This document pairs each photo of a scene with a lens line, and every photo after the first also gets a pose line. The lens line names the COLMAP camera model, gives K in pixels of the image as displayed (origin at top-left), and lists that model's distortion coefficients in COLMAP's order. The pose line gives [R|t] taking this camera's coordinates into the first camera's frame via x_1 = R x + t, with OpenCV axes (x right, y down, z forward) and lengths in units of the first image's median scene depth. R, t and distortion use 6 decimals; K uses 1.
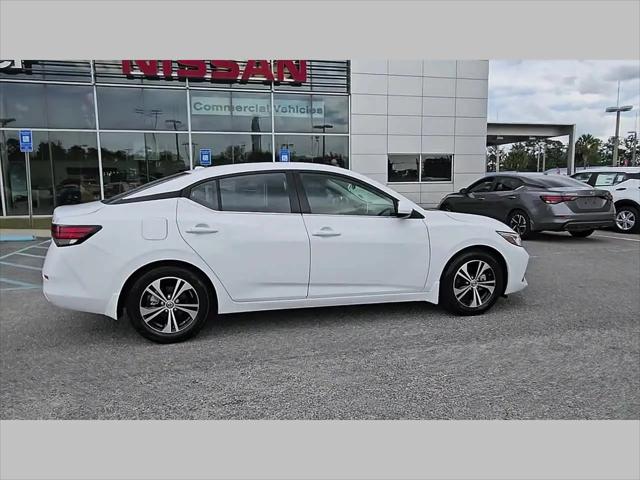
lens RADIAL K [[435.4, 0, 311.8], [0, 435.4, 239.7], [0, 0, 1]] dist [0.007066, -0.006635]
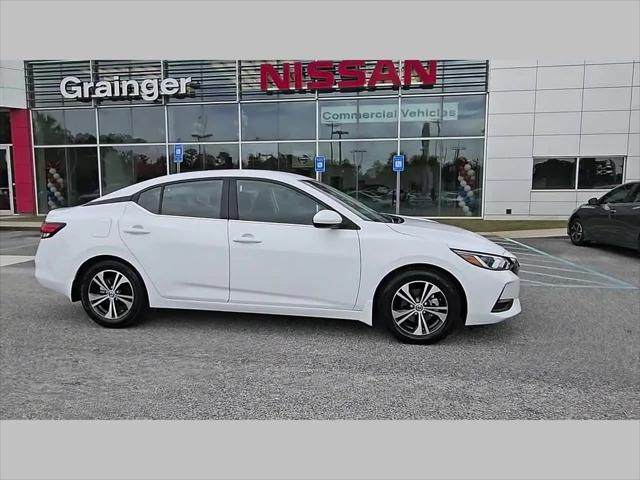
lens RADIAL K [[435.4, 0, 311.8], [0, 435.4, 239.7], [0, 0, 1]] dist [0.007066, -0.006635]
pose [[0.919103, 0.053203, -0.390410, 0.516604], [-0.058609, 0.998279, -0.001938, -0.020203], [0.389635, 0.024662, 0.920639, 0.120860]]
